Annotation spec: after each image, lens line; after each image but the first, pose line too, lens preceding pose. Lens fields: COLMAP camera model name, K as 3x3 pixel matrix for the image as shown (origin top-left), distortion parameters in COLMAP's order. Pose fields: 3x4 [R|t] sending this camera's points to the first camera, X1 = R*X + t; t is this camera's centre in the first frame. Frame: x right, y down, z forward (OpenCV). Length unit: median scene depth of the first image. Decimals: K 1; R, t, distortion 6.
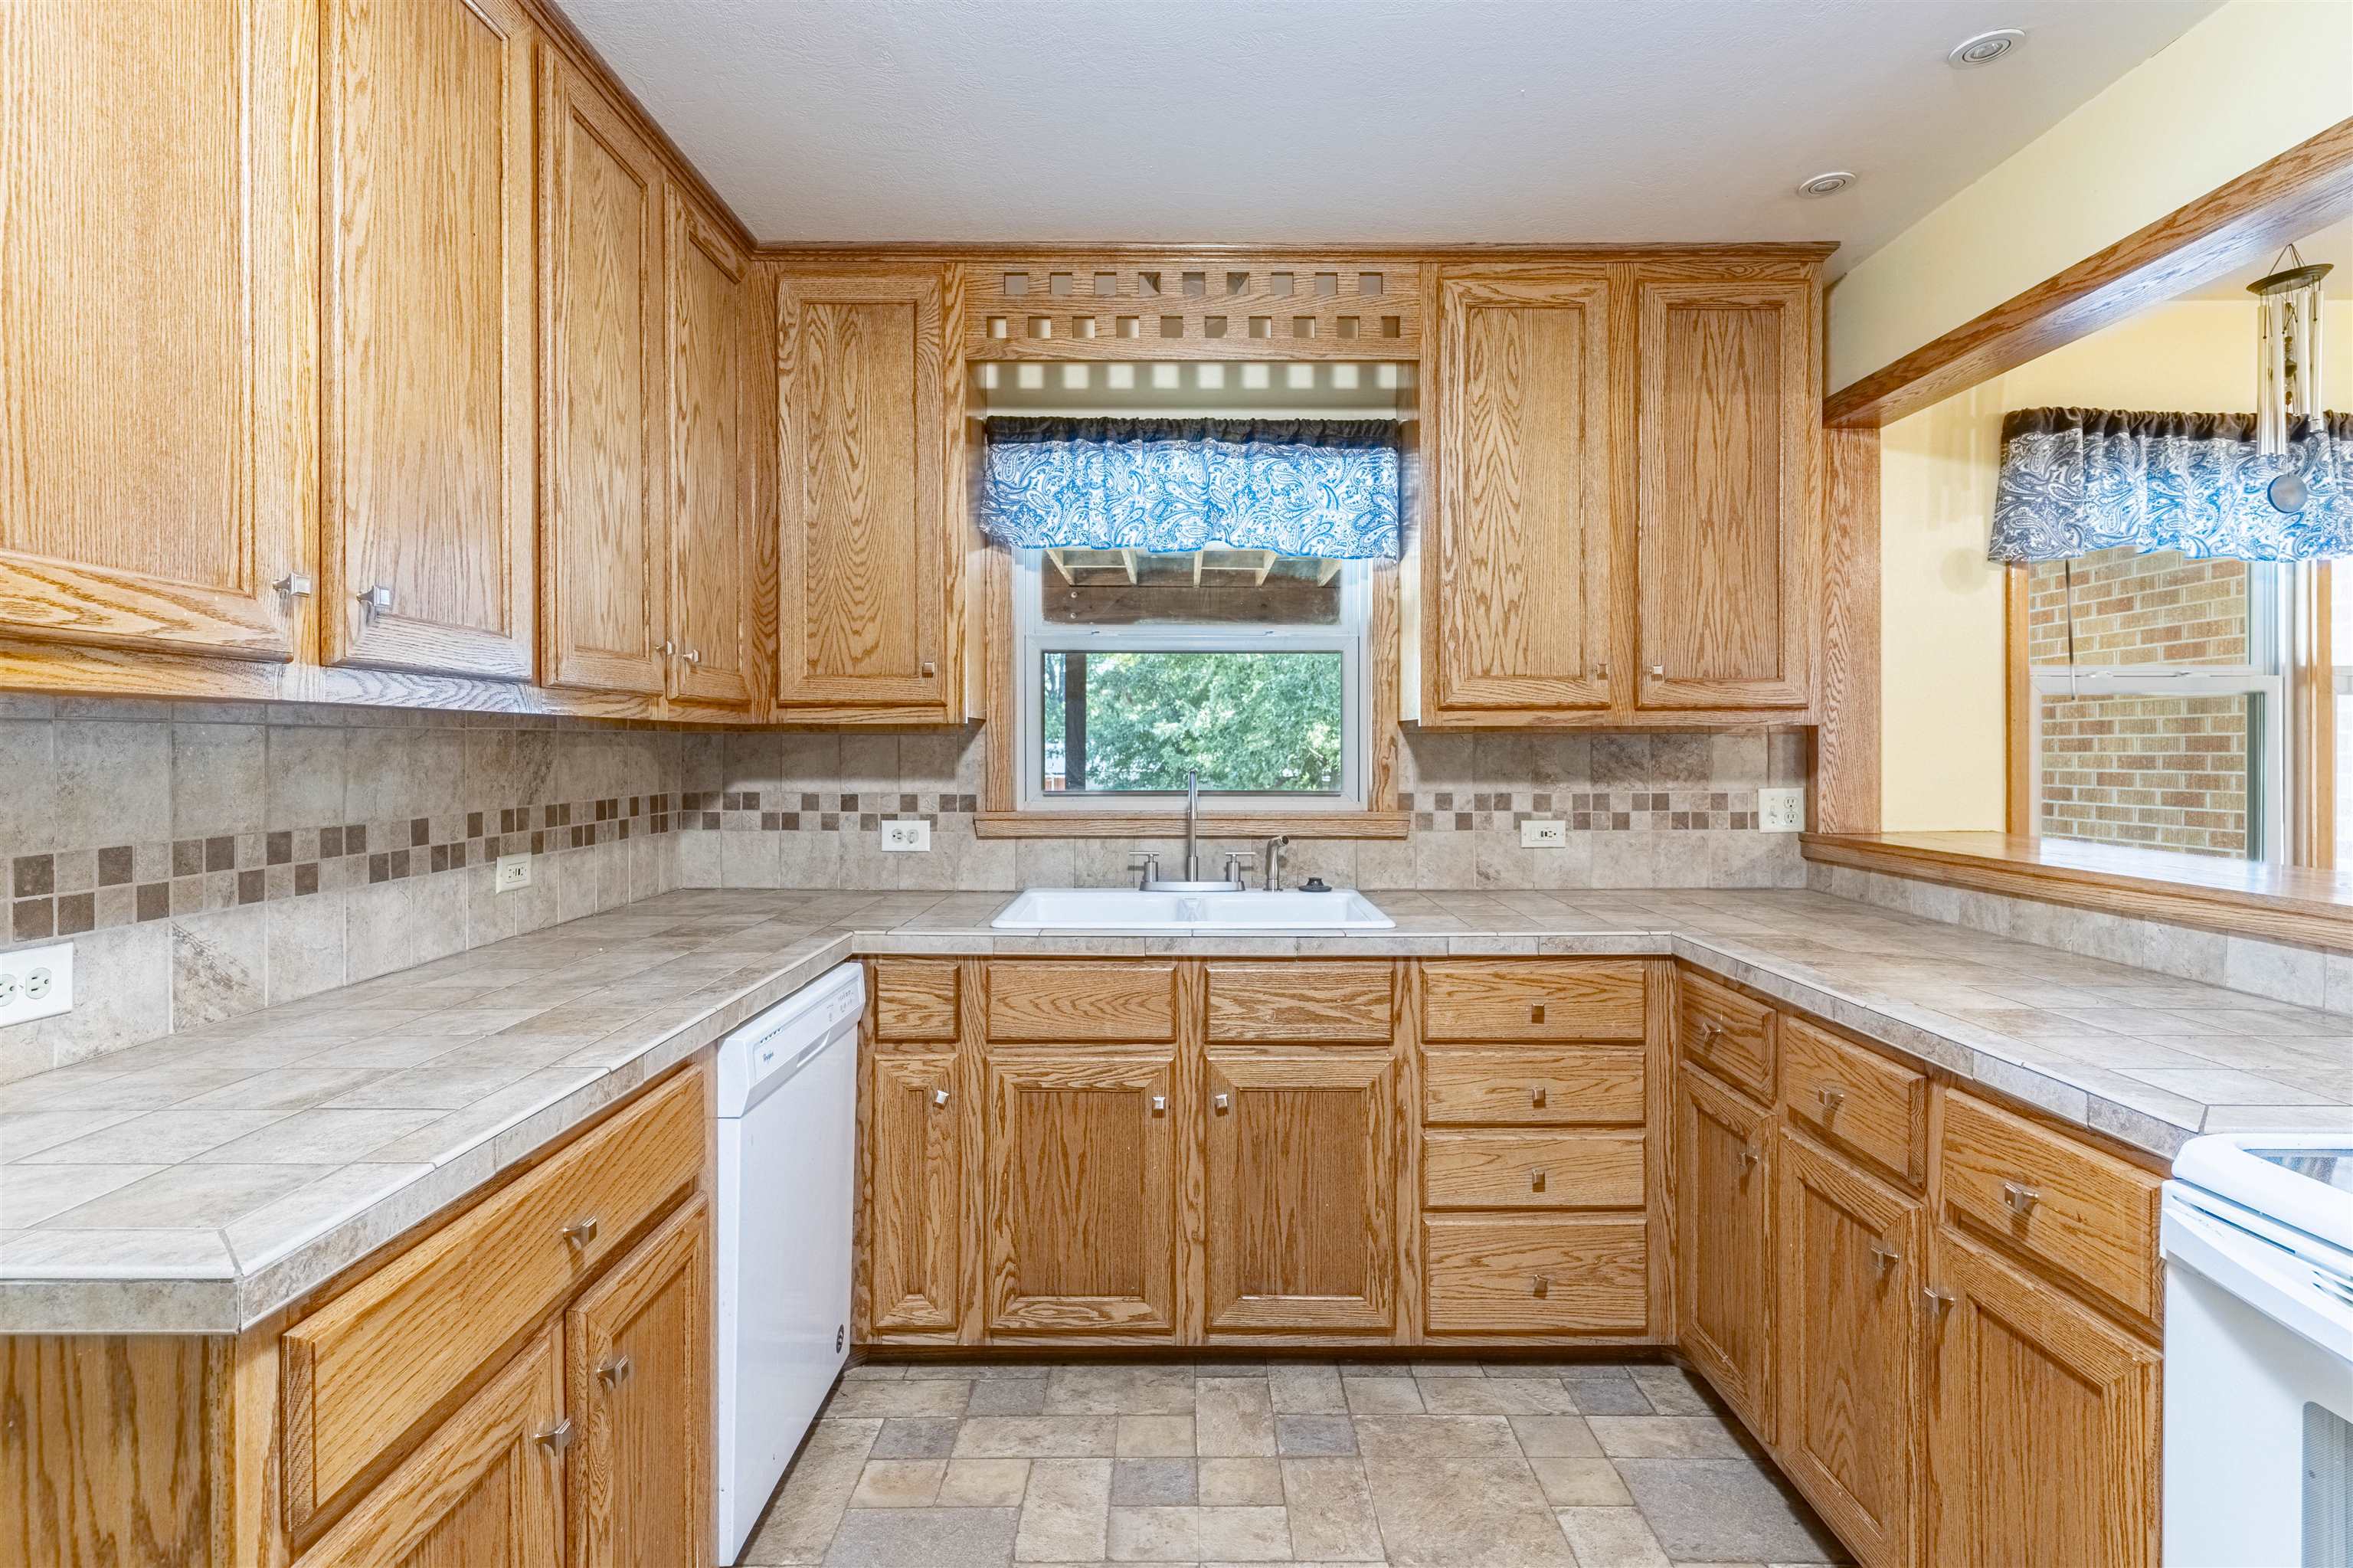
lens RADIAL K [[1166.8, 0, 1173.4], [0, 1166.8, 748.9], [0, 0, 1]] dist [0.000077, 0.001023]
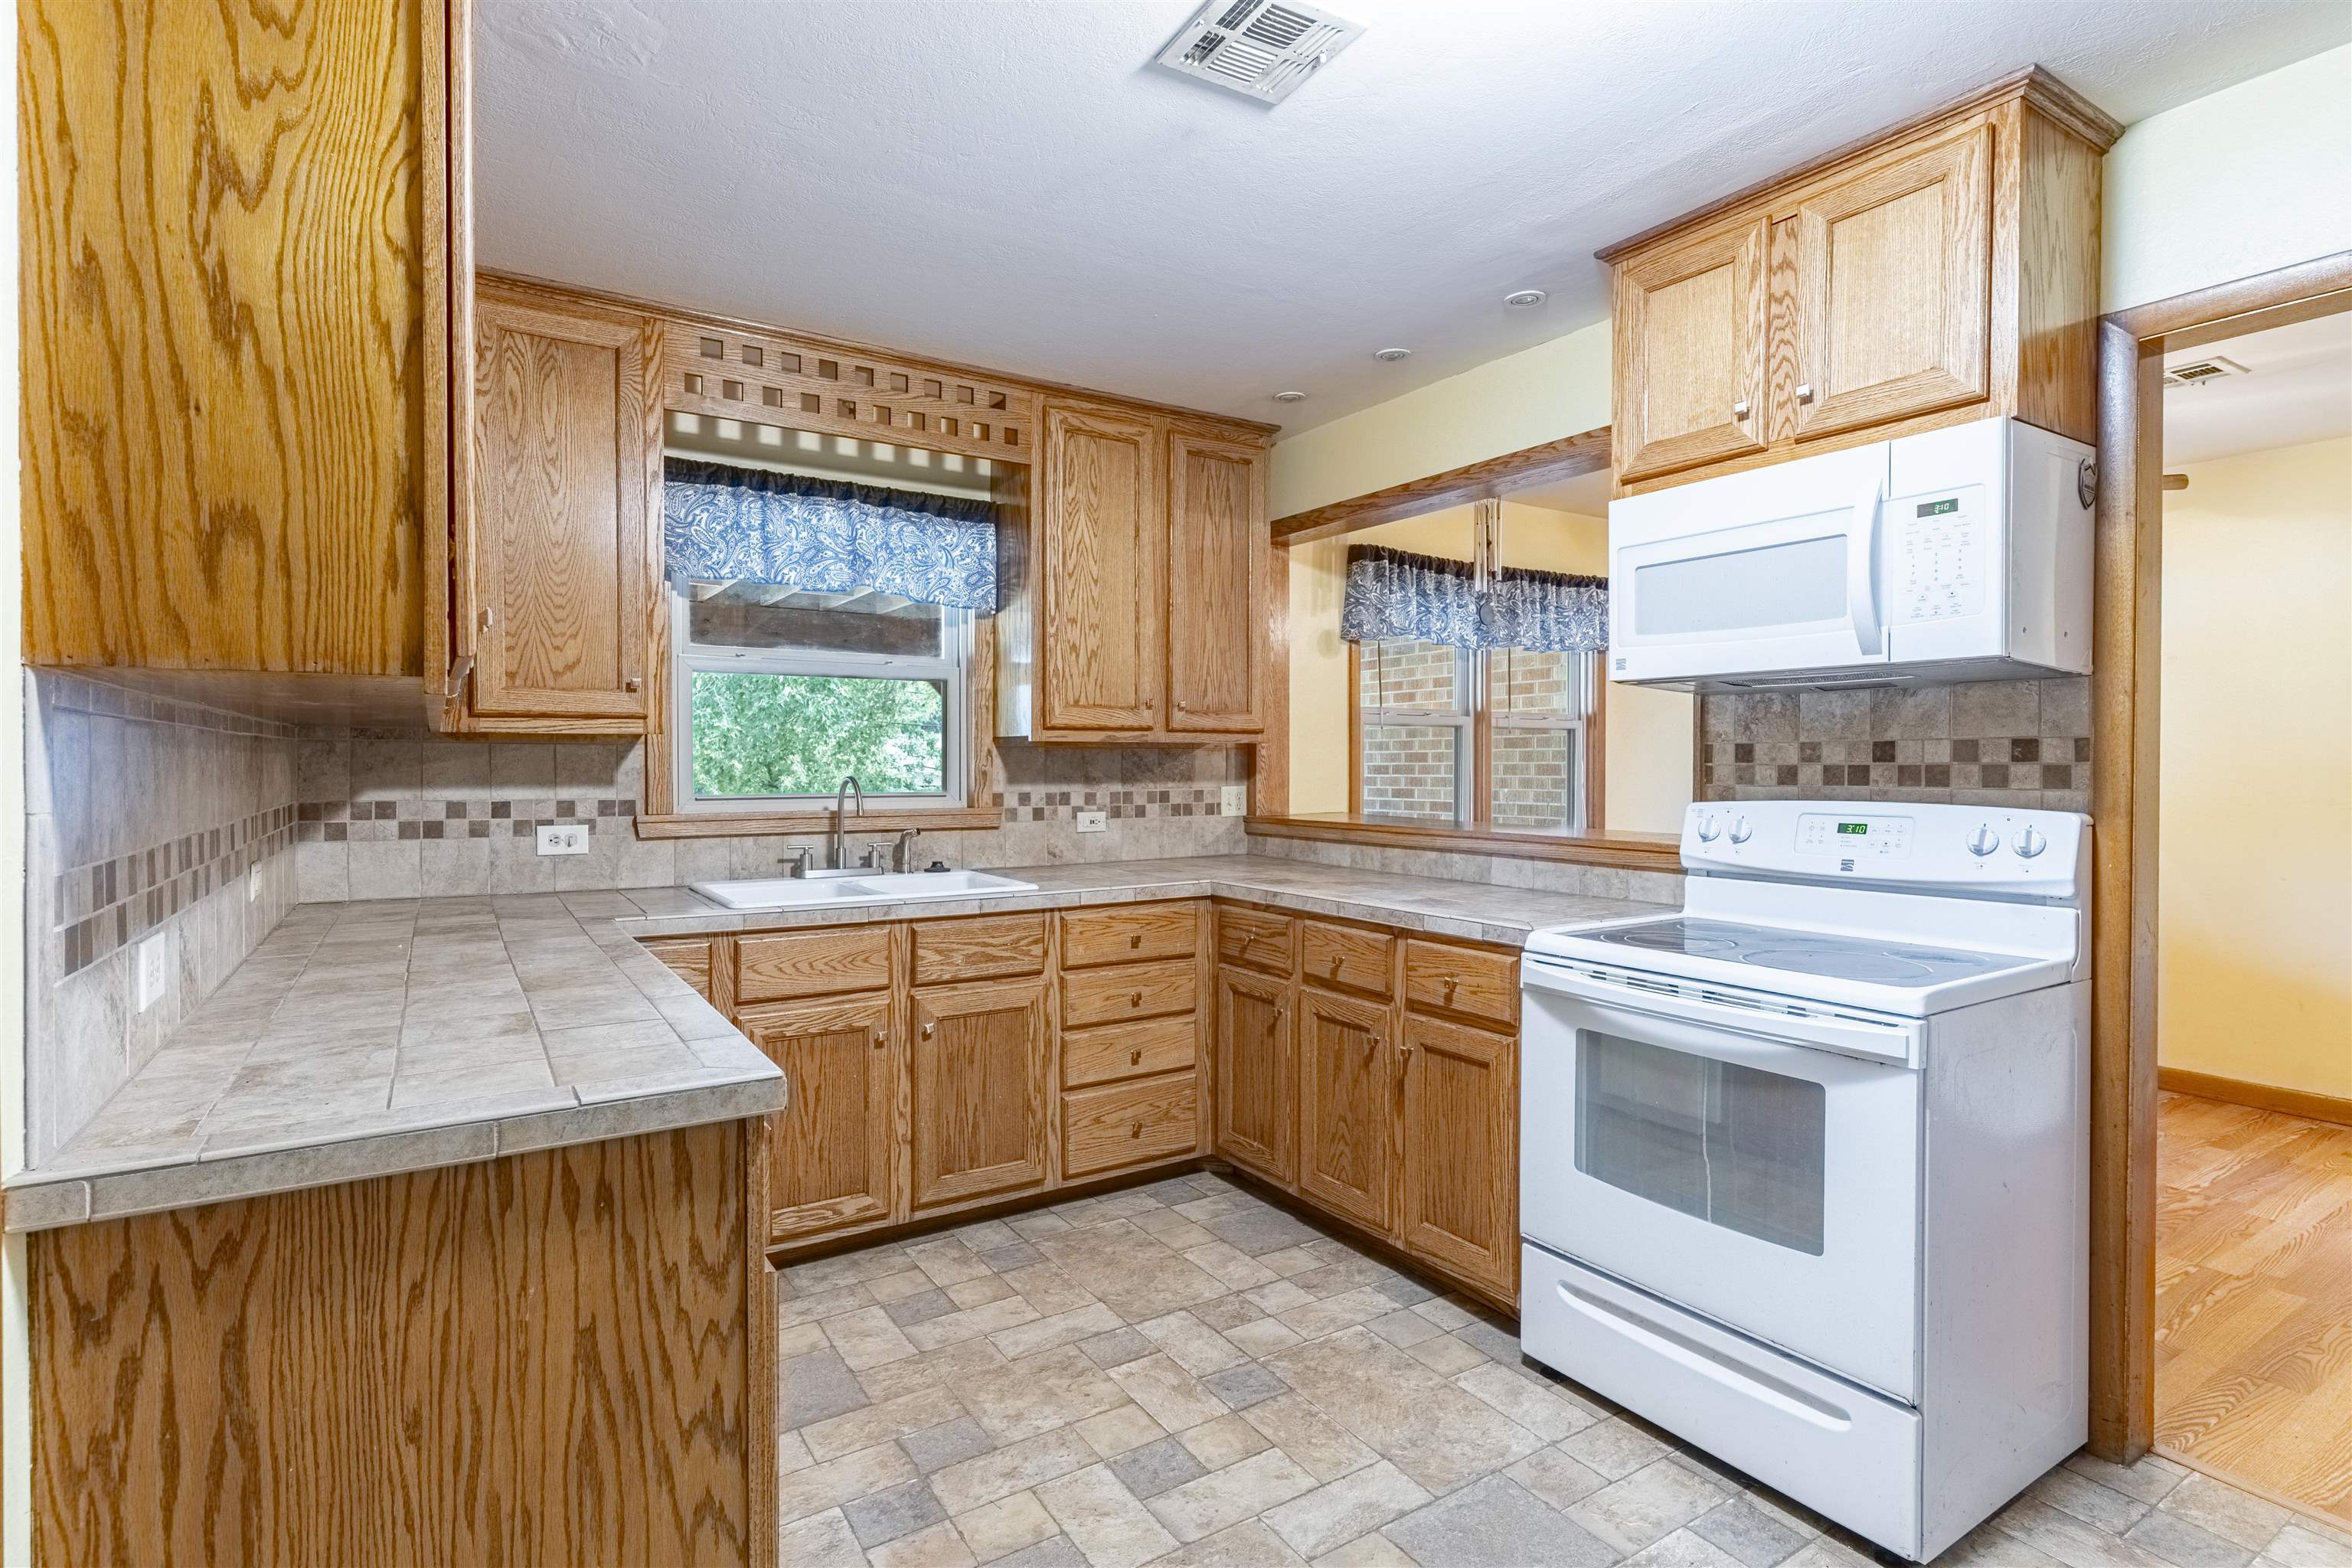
lens RADIAL K [[1151.6, 0, 1176.2], [0, 1151.6, 780.8], [0, 0, 1]] dist [-0.012885, 0.000021]
pose [[0.837637, -0.008134, 0.546167, -0.369715], [0.000160, 0.999893, 0.014645, 0.006508], [-0.546228, -0.012180, 0.837548, -0.190075]]
